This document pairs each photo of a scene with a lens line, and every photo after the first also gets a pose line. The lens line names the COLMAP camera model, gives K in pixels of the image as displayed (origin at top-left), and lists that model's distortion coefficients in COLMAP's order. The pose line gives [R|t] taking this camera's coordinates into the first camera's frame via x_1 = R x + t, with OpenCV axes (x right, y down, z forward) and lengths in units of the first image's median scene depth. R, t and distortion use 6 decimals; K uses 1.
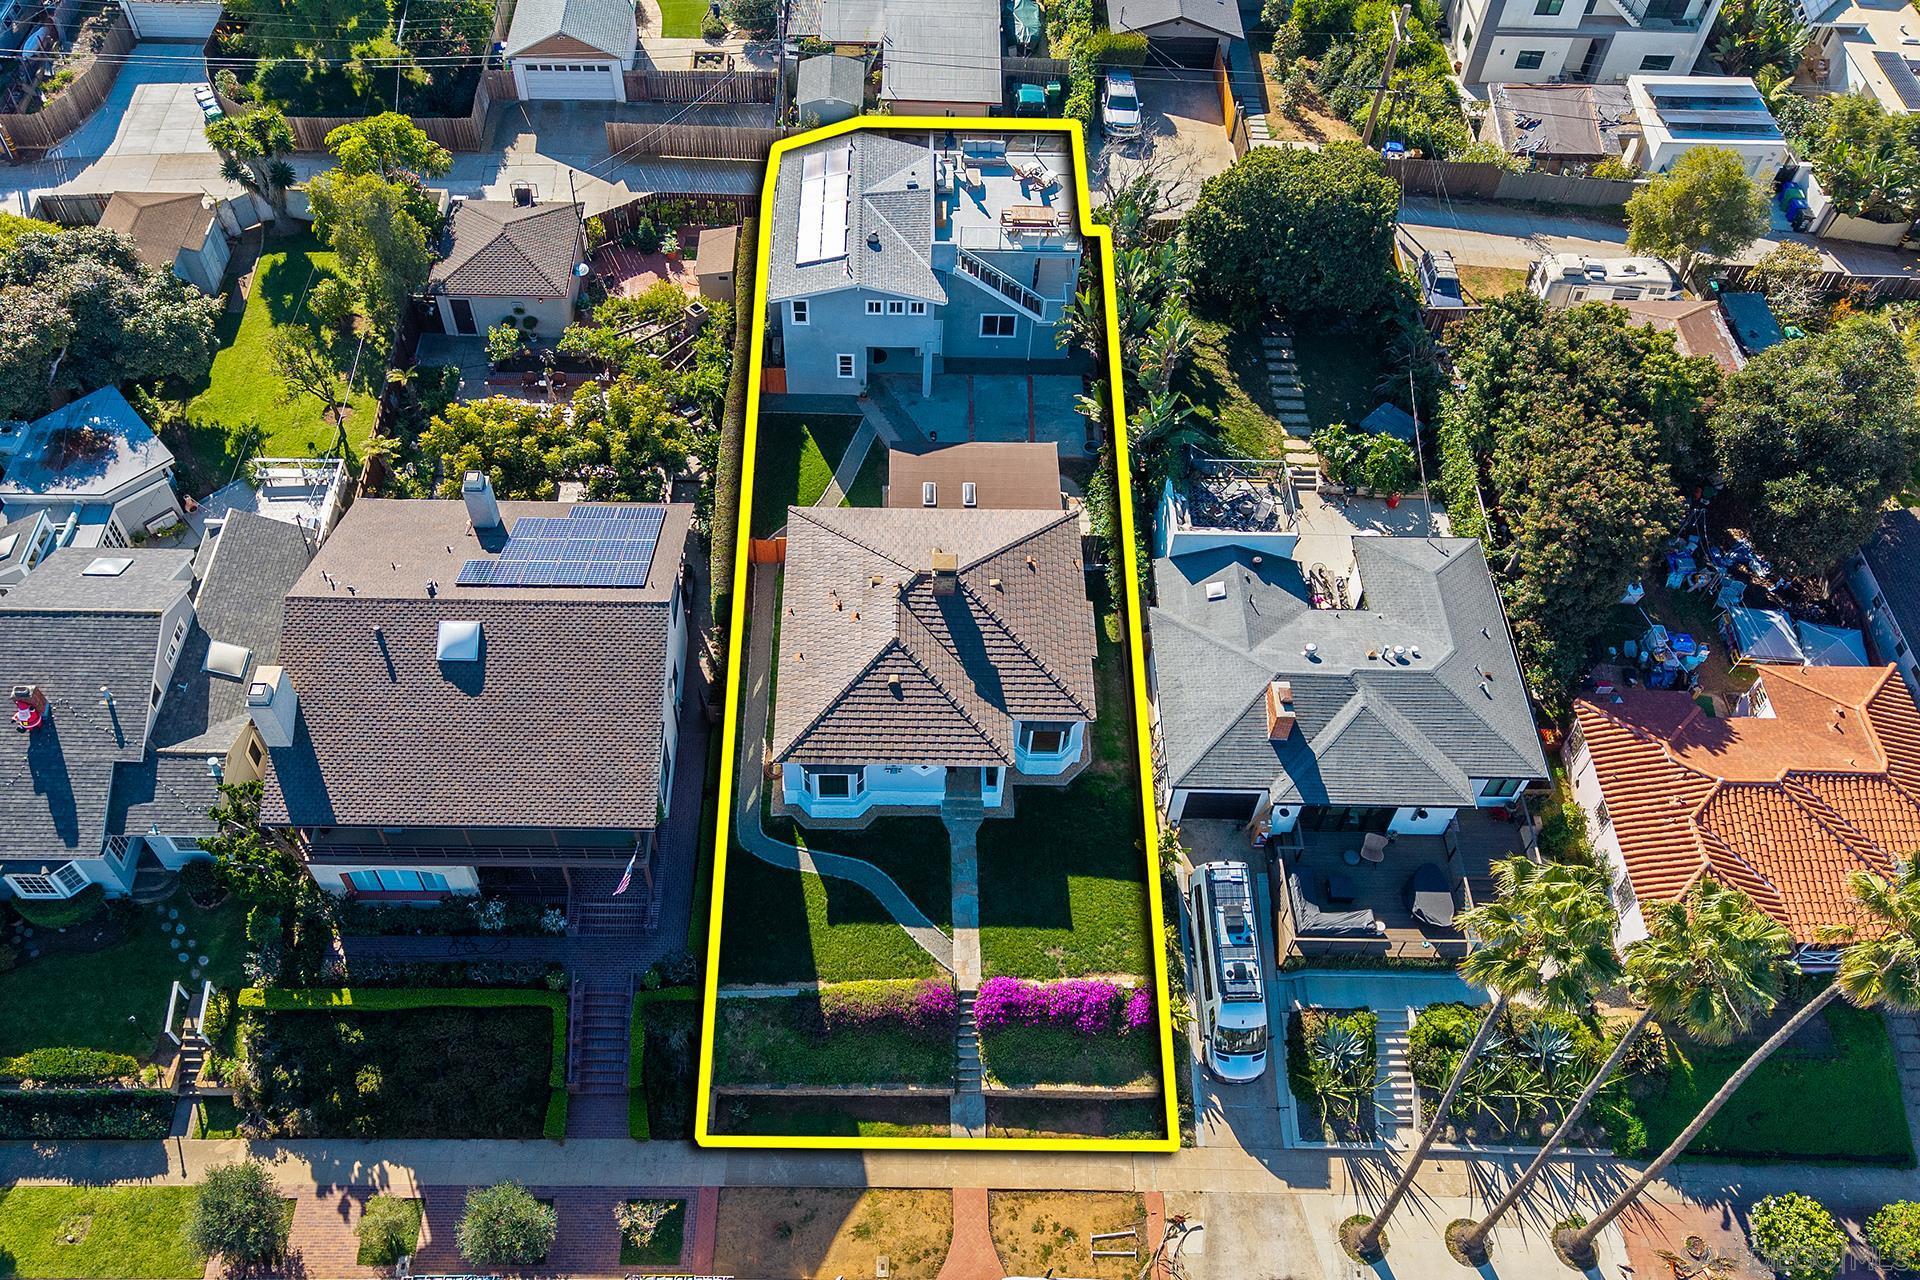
lens RADIAL K [[1570.1, 0, 921.0], [0, 1570.1, 646.8], [0, 0, 1]] dist [0.048476, -0.045554]
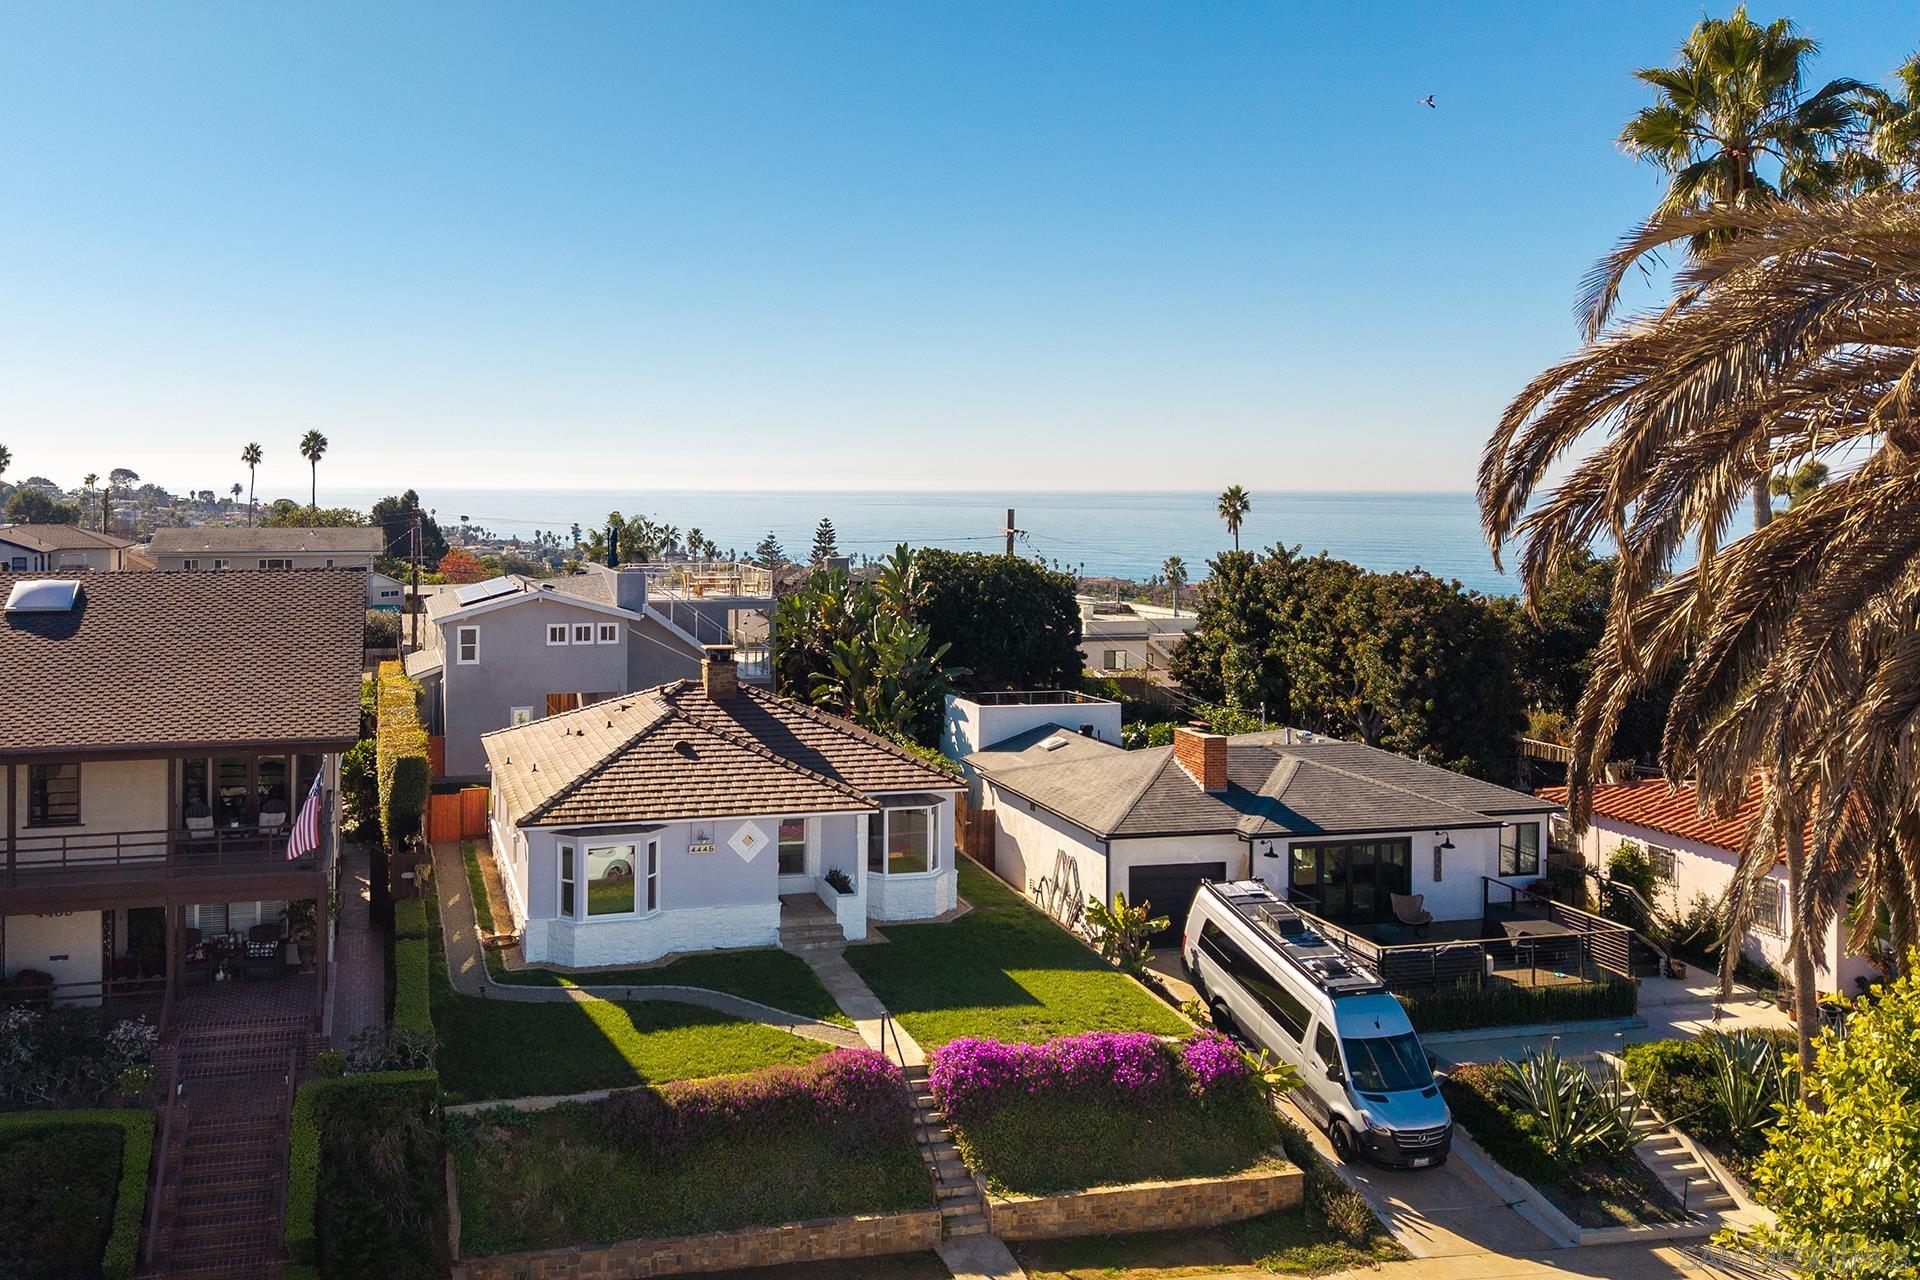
lens RADIAL K [[1555.7, 0, 756.3], [0, 1555.7, 513.7], [0, 0, 1]] dist [0.051882, -0.053064]
pose [[0.973200, -0.025606, 0.228530, -0.139485], [0.193748, 0.626601, -0.754872, 0.485222], [-0.123867, 0.778919, 0.614770, 0.495016]]
